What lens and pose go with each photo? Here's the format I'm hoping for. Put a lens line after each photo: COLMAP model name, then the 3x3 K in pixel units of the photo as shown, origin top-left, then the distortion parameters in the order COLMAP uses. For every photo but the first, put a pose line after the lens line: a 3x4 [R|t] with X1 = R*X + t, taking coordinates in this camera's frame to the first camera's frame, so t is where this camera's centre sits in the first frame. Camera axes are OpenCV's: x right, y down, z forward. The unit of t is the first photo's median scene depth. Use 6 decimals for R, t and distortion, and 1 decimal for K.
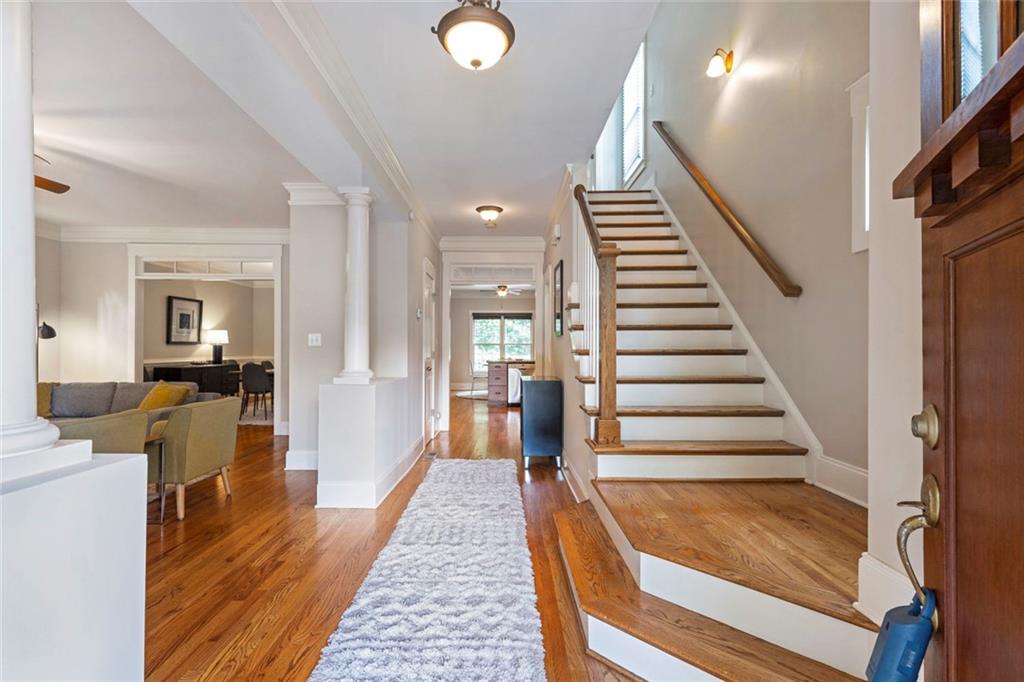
lens RADIAL K [[471.2, 0, 507.8], [0, 471.2, 344.0], [0, 0, 1]] dist [0.000486, 0.000683]
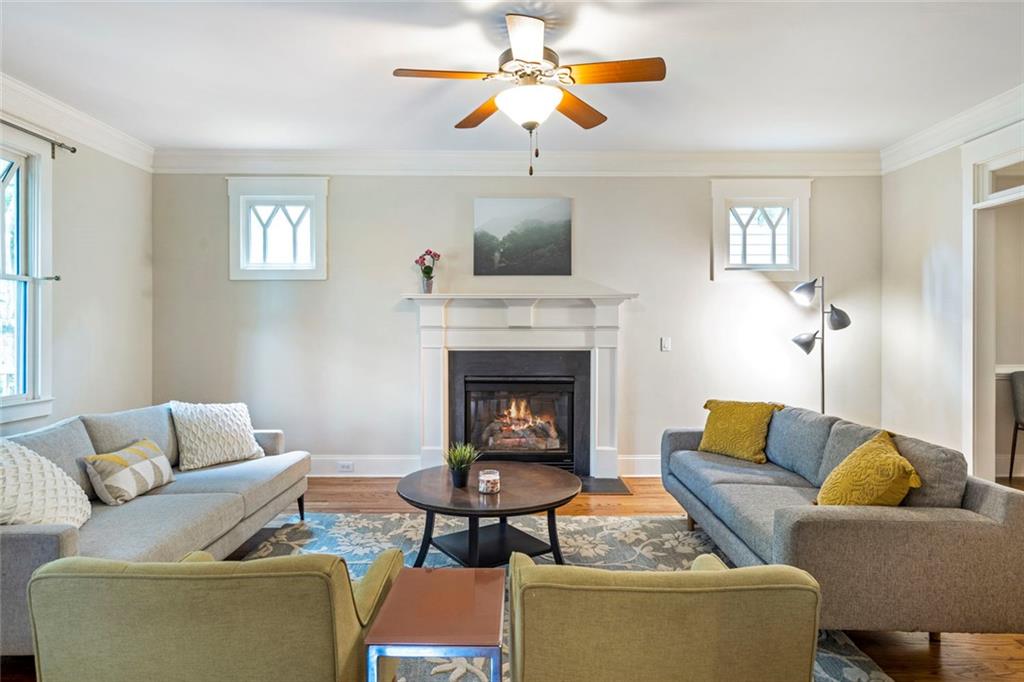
lens RADIAL K [[593.7, 0, 511.9], [0, 593.7, 326.1], [0, 0, 1]] dist [-0.046921, 0.059013]
pose [[-0.009887, -0.006962, -0.999927, -0.147374], [0.010291, 0.999922, -0.007064, -0.013157], [0.999898, -0.010360, -0.009815, 0.499496]]
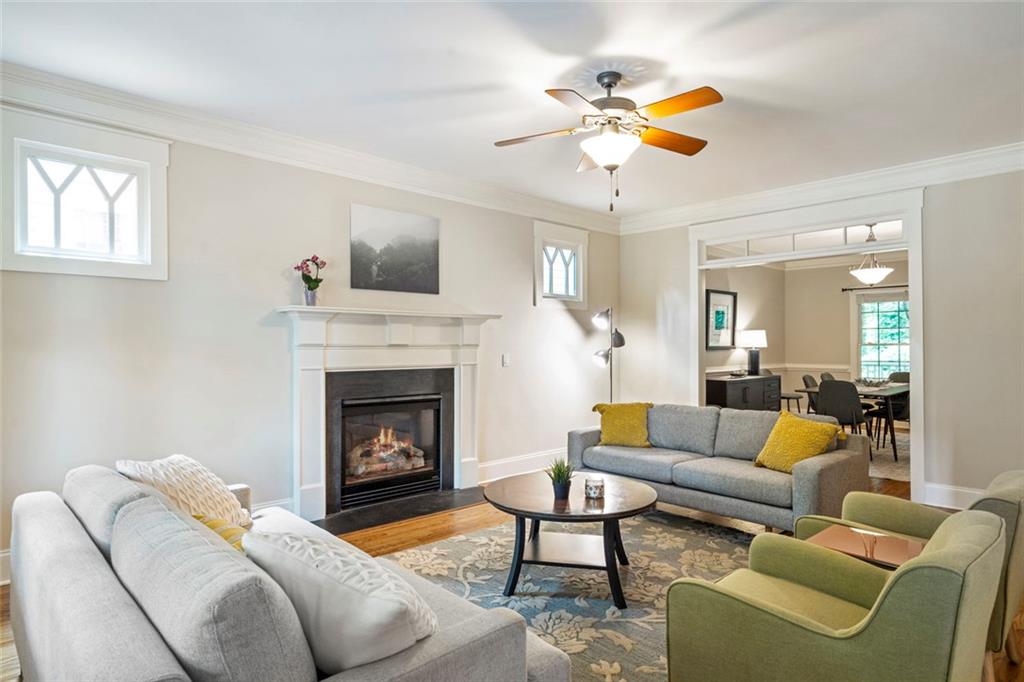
lens RADIAL K [[588.9, 0, 512.0], [0, 588.9, 341.0], [0, 0, 1]] dist [-0.011990, 0.000753]
pose [[0.685771, -0.012518, -0.727710, -0.285824], [0.012112, 0.999910, -0.005786, -0.016563], [0.727716, -0.004846, 0.685861, 0.100084]]
